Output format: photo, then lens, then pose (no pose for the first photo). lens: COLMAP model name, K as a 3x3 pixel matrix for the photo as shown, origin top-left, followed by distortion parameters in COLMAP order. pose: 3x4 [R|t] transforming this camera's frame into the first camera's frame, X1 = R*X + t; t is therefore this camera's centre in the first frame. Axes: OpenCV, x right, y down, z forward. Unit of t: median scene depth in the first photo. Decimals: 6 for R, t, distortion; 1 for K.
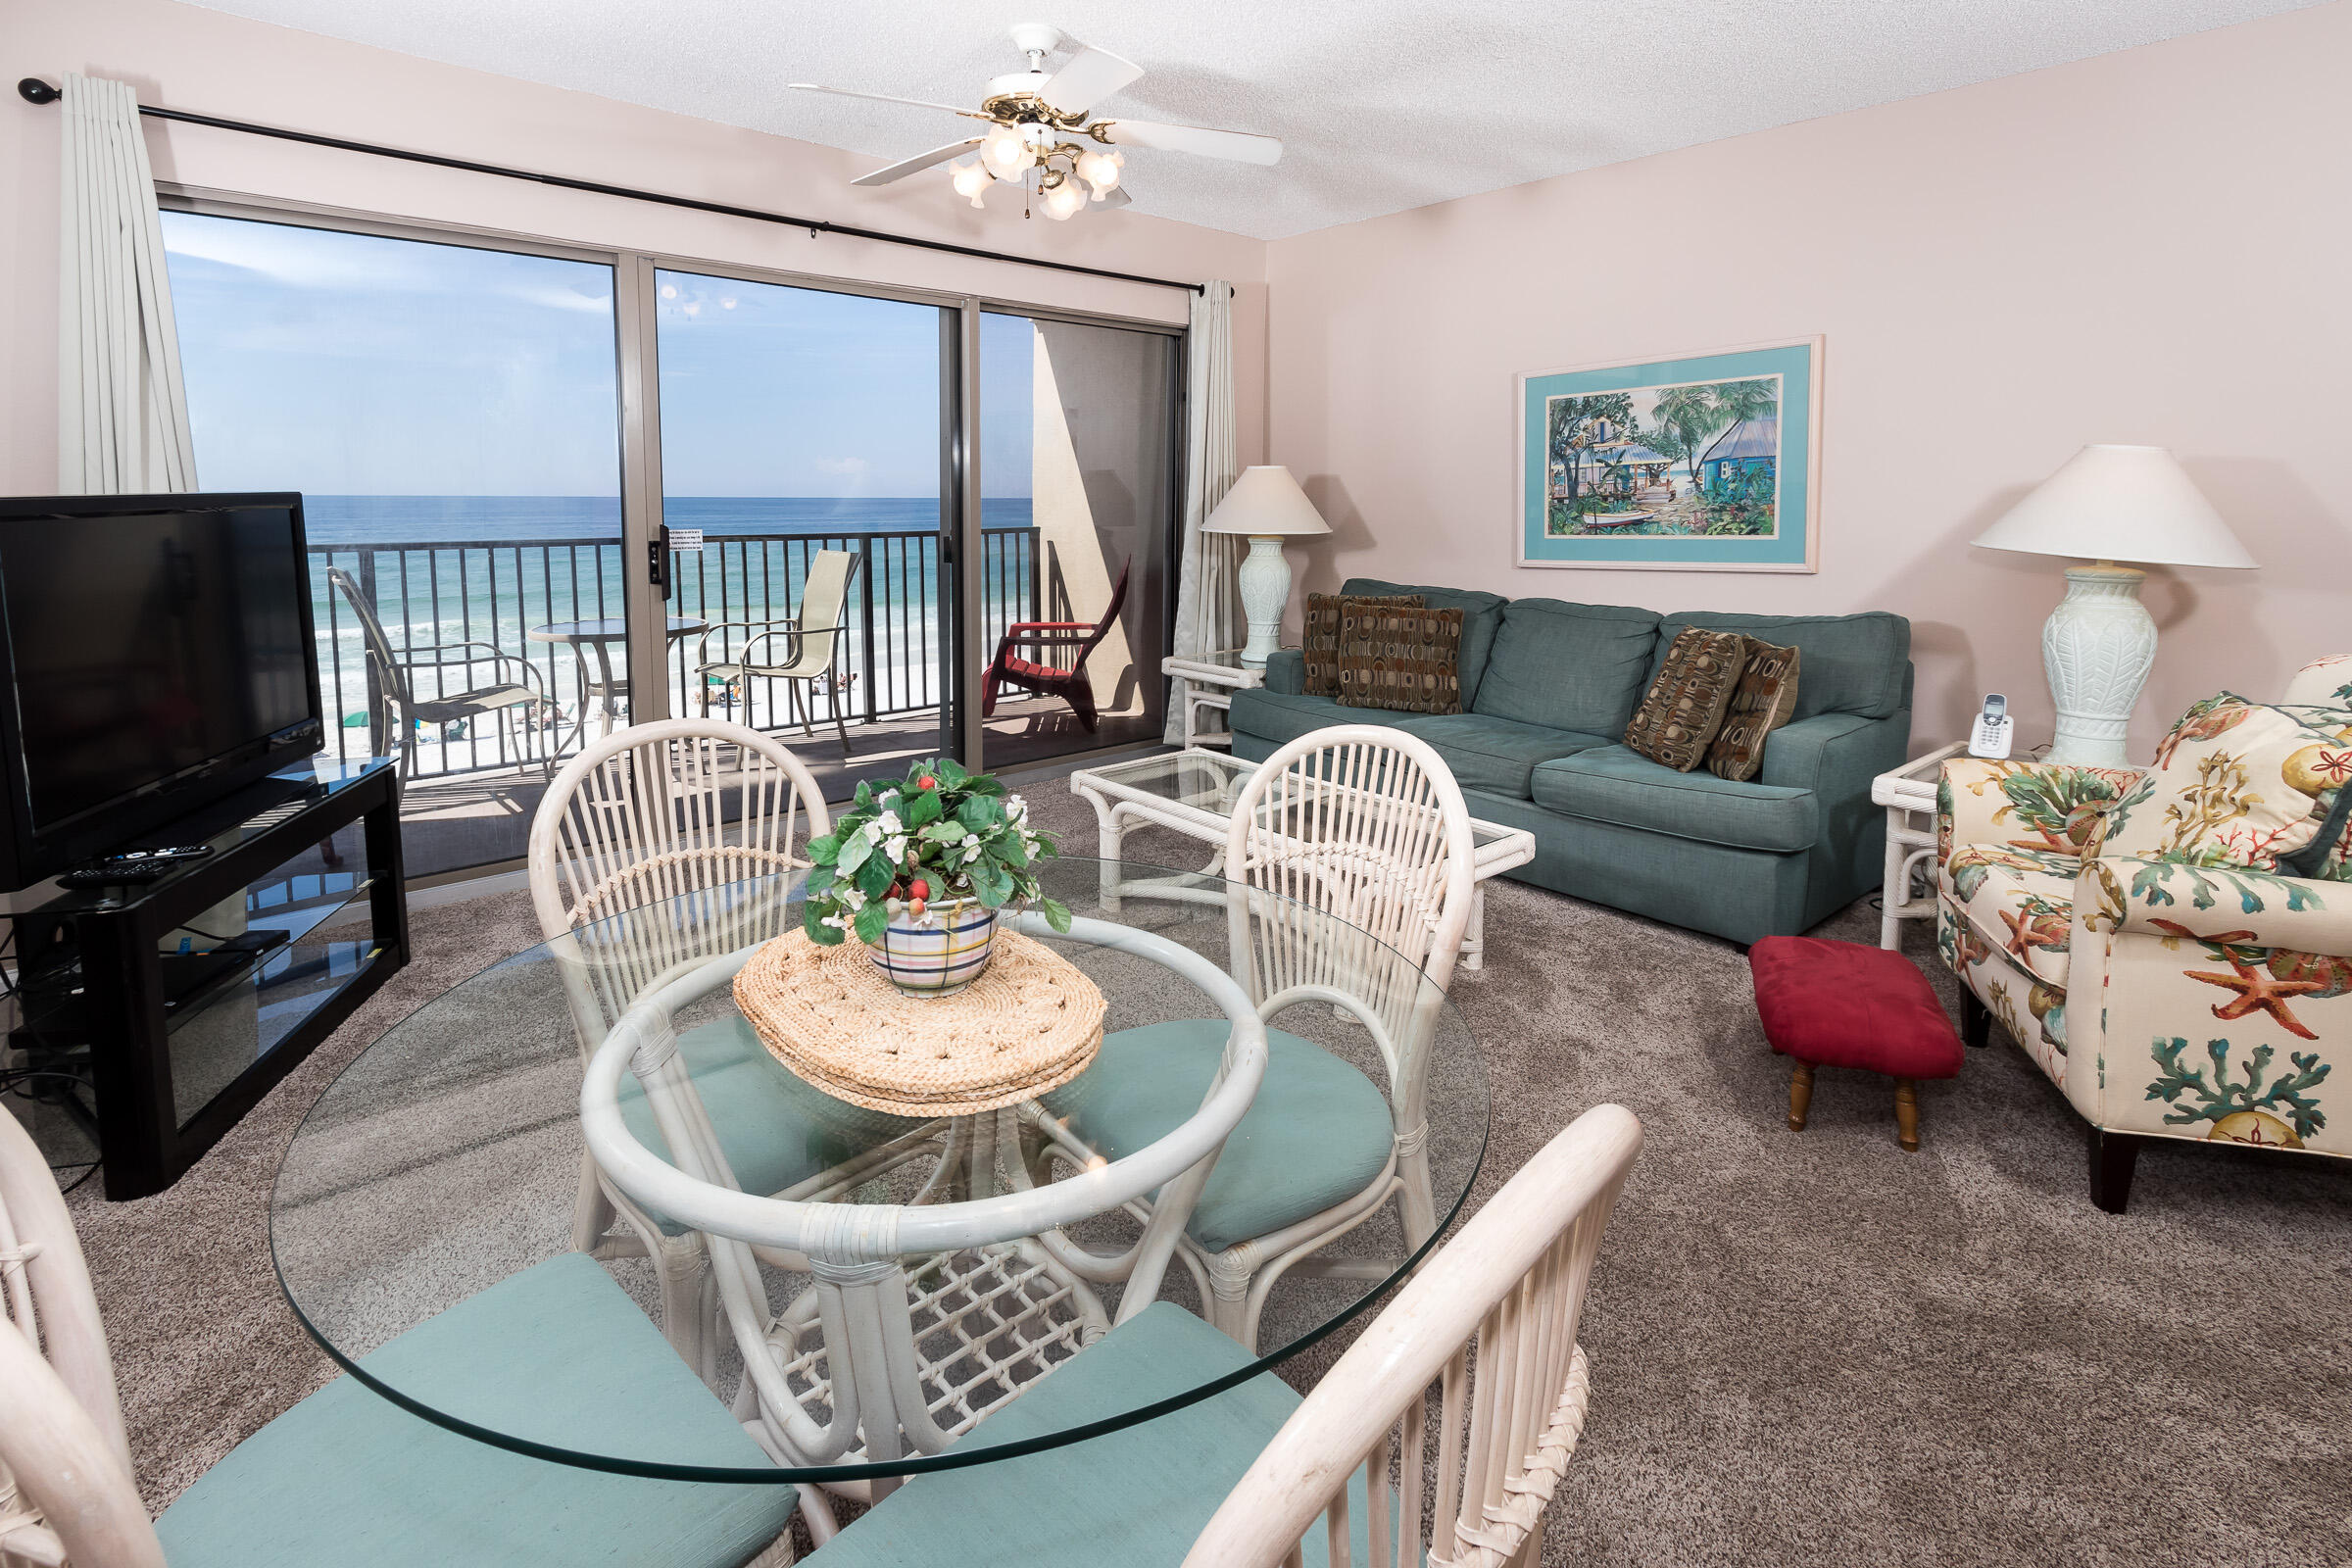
lens RADIAL K [[1047.0, 0, 1163.8], [0, 1047.0, 602.7], [0, 0, 1]] dist [0.000430, -0.001446]
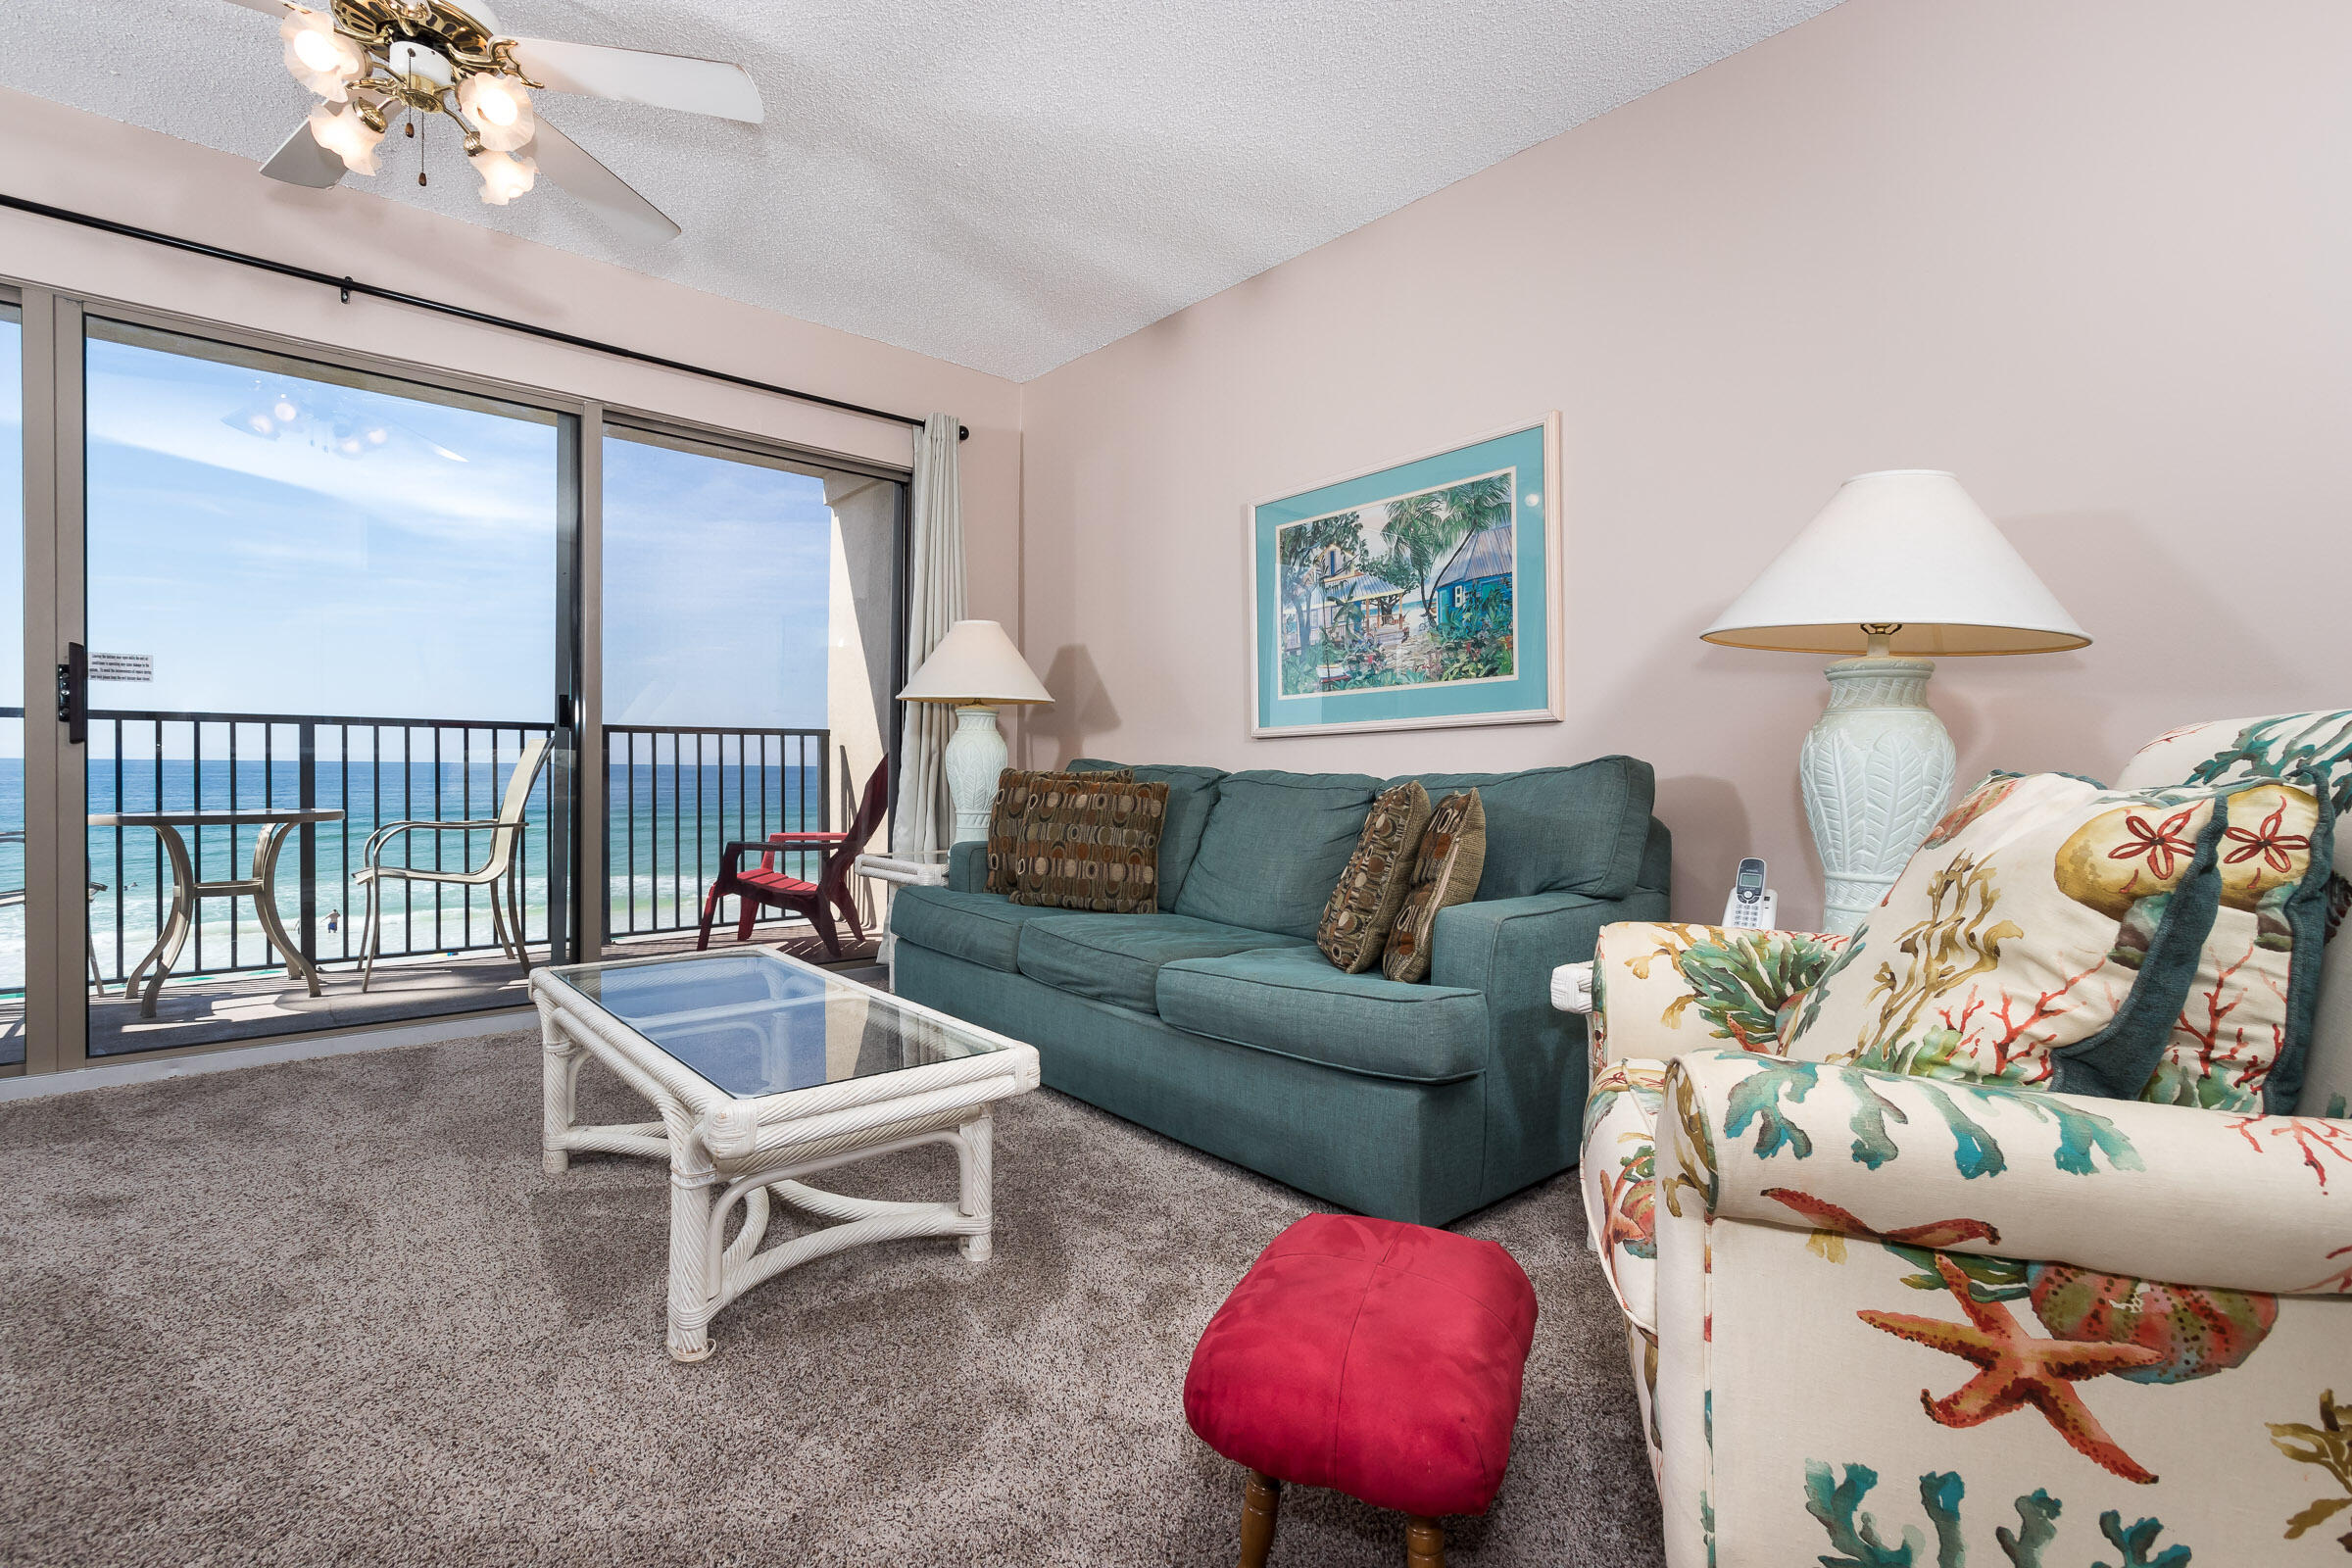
lens RADIAL K [[1047.8, 0, 1144.5], [0, 1047.8, 772.5], [0, 0, 1]] dist [-0.001009, 0.000074]
pose [[0.999560, 0.016532, 0.024628, 0.339942], [-0.014513, 0.996689, -0.080006, 0.084885], [-0.025869, 0.079614, 0.996490, 0.282286]]
